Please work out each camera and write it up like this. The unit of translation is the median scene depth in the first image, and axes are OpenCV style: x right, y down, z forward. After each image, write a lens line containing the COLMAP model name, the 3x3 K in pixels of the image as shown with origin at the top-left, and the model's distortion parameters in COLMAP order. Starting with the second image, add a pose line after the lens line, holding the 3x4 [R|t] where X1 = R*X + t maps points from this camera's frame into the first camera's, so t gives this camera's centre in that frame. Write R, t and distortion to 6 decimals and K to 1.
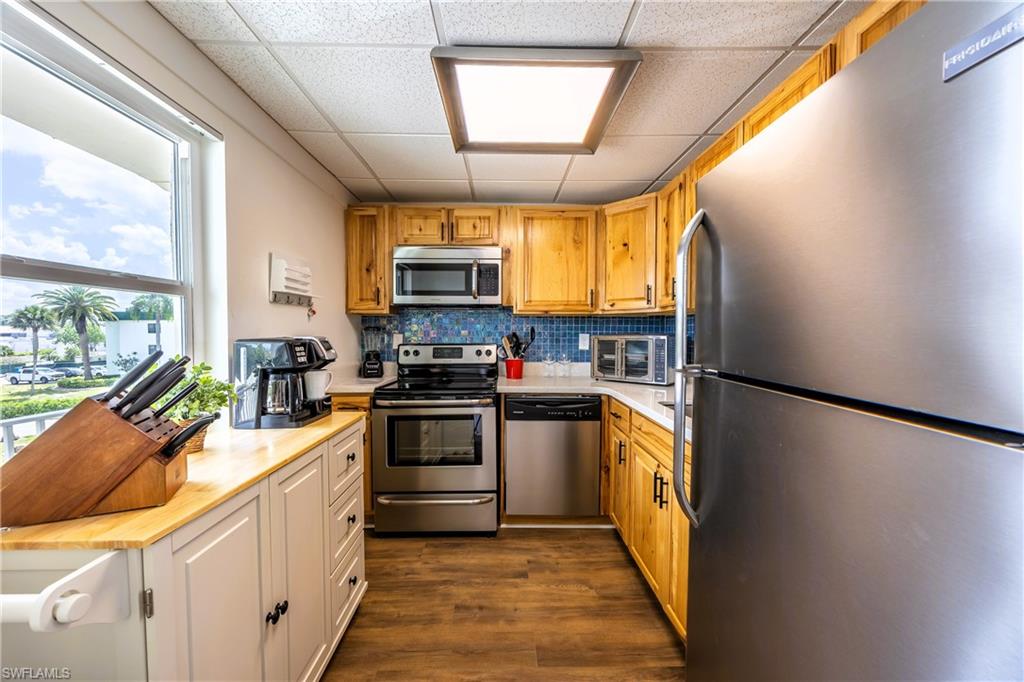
lens RADIAL K [[397.5, 0, 511.7], [0, 397.5, 330.6], [0, 0, 1]] dist [0.000849, 0.000128]
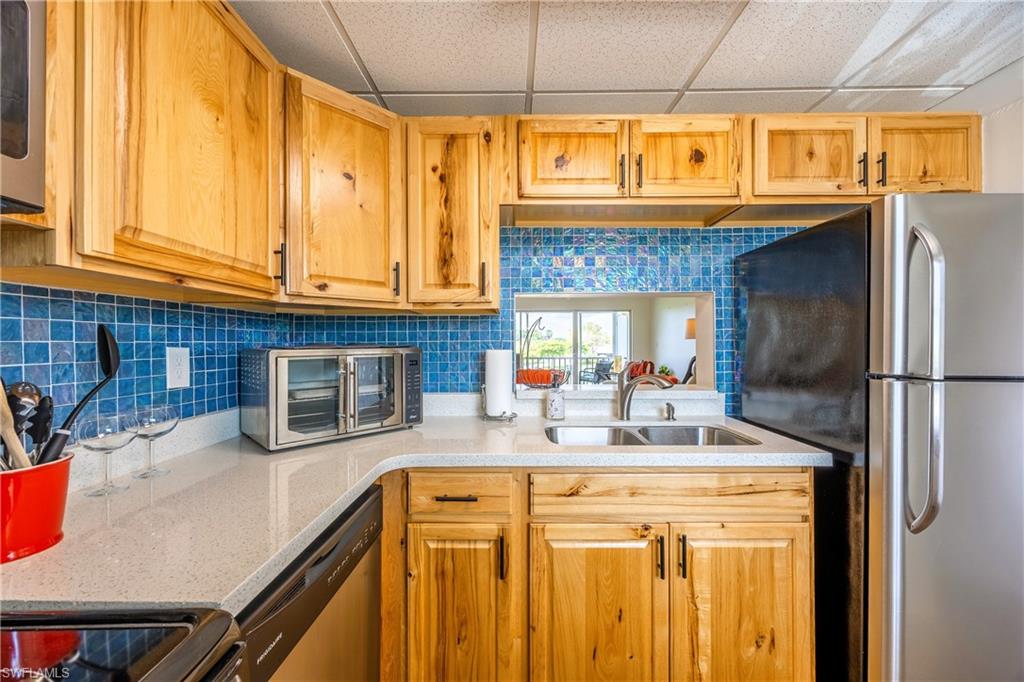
lens RADIAL K [[387.9, 0, 512.0], [0, 387.9, 341.0], [0, 0, 1]] dist [0.000255, 0.000073]
pose [[0.032901, -0.000391, 0.999459, -0.213463], [0.005428, 0.999985, 0.000213, 0.003779], [-0.999444, 0.005418, 0.032903, 0.728816]]
